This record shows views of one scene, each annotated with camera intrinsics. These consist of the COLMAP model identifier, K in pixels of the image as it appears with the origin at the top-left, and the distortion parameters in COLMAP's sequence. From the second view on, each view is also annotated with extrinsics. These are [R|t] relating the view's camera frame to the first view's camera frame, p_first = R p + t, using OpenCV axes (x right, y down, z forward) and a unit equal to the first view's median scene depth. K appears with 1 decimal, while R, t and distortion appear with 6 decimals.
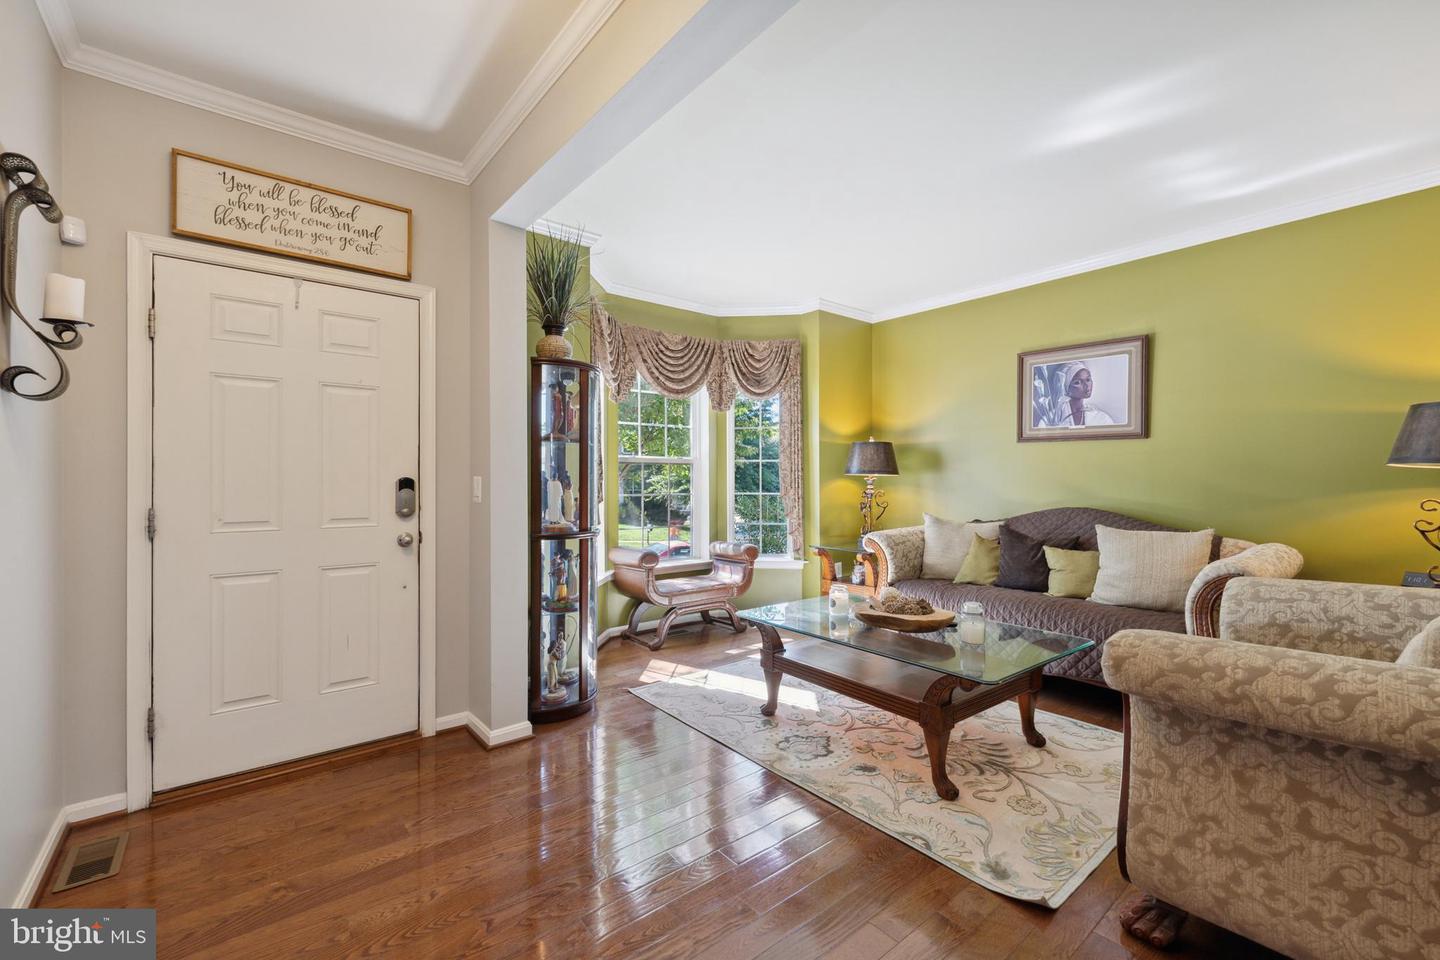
lens RADIAL K [[593.4, 0, 716.4], [0, 593.4, 472.4], [0, 0, 1]] dist [-0.001694, -0.000655]
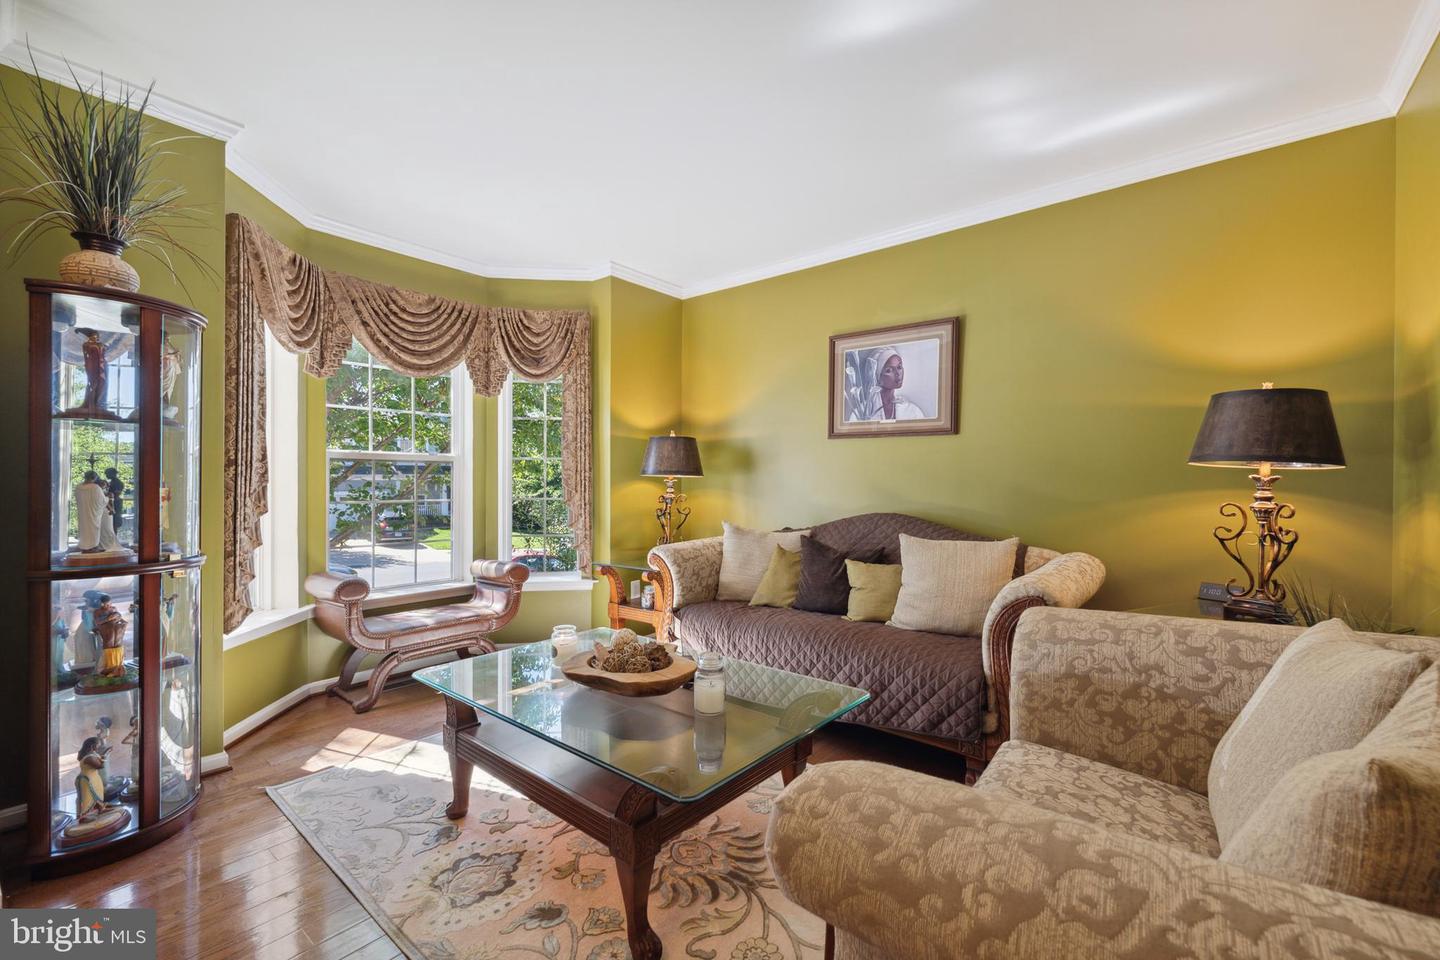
lens RADIAL K [[593.4, 0, 721.9], [0, 593.4, 484.8], [0, 0, 1]] dist [-0.001694, -0.000655]
pose [[0.978568, -0.002053, 0.205916, 0.202411], [-0.001304, 0.999868, 0.016166, 0.003808], [-0.205922, -0.016088, 0.978436, 0.206314]]
